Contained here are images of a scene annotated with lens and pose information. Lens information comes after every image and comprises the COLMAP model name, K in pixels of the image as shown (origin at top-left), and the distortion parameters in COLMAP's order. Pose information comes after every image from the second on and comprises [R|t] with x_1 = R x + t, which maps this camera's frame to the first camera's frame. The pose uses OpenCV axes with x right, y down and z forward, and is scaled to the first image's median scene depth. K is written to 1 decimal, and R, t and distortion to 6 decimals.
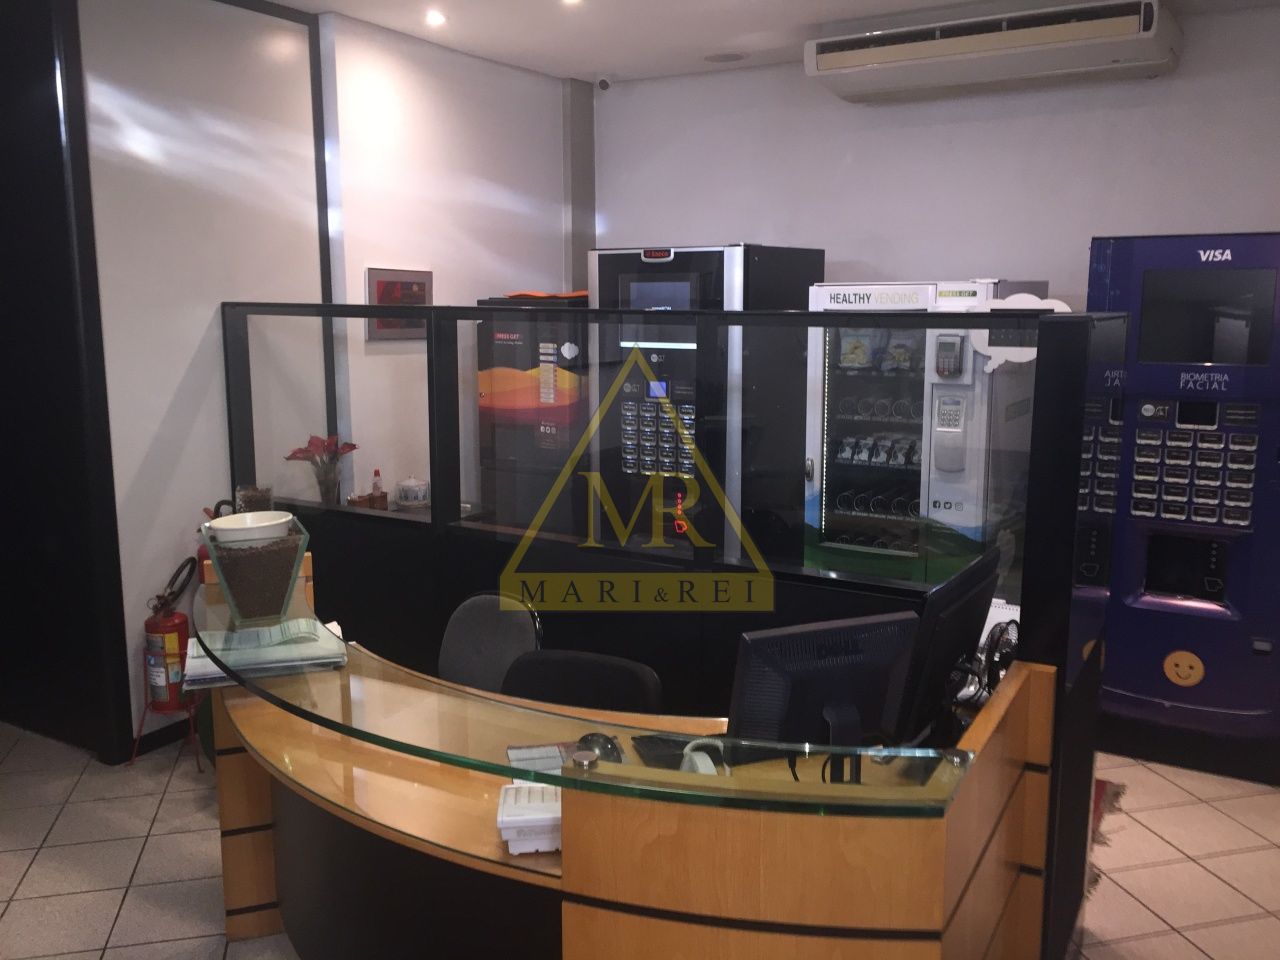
lens RADIAL K [[1109.8, 0, 628.5], [0, 1109.8, 471.1], [0, 0, 1]] dist [0.083796, -0.113565]
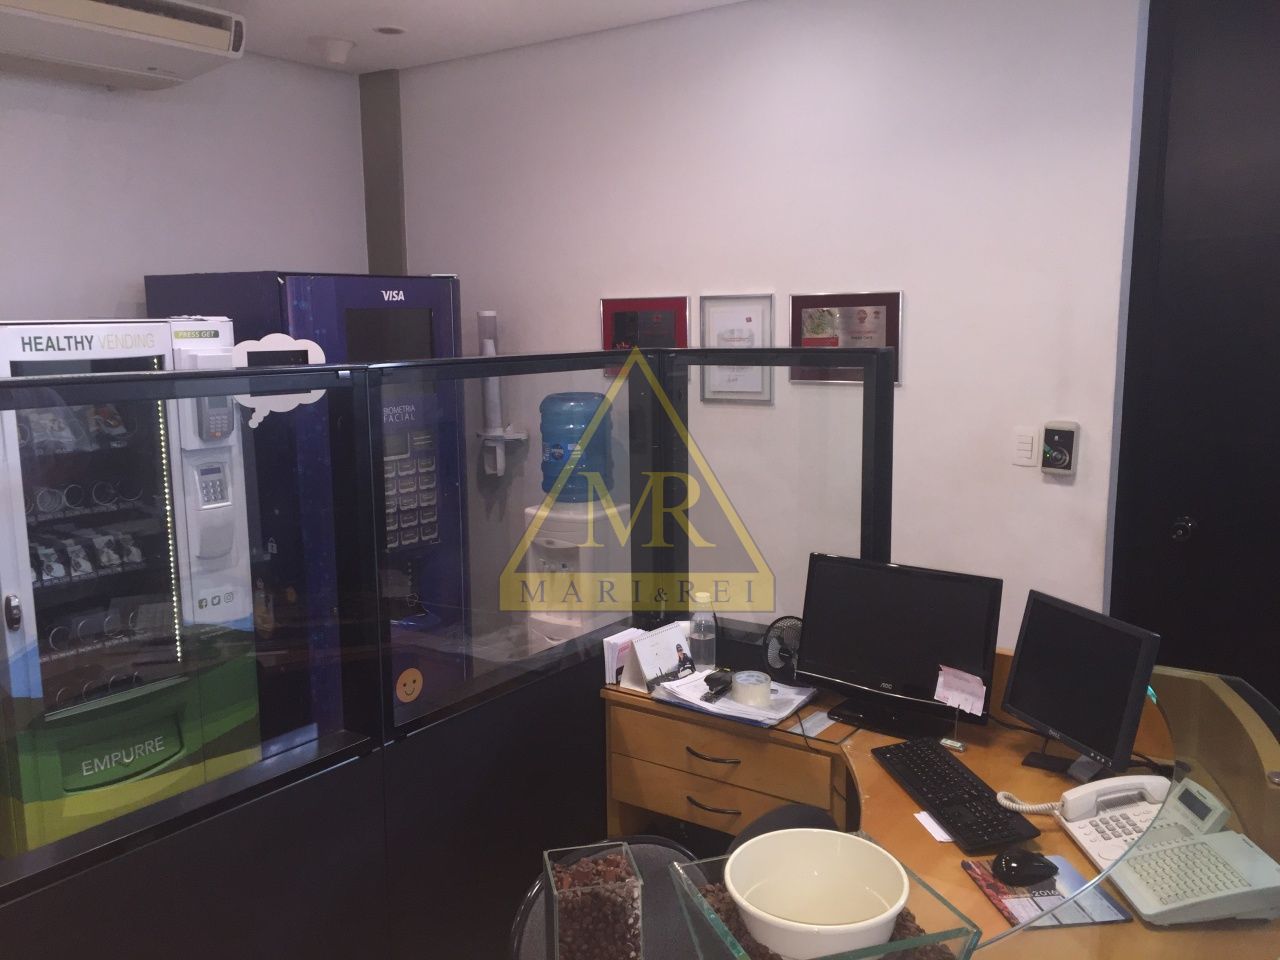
lens RADIAL K [[1109.8, 0, 628.5], [0, 1109.8, 471.1], [0, 0, 1]] dist [0.083796, -0.113565]
pose [[0.076845, -0.137638, 0.987497, -0.477313], [0.169302, 0.977844, 0.123118, -0.110397], [-0.982564, 0.157725, 0.098445, 0.639475]]
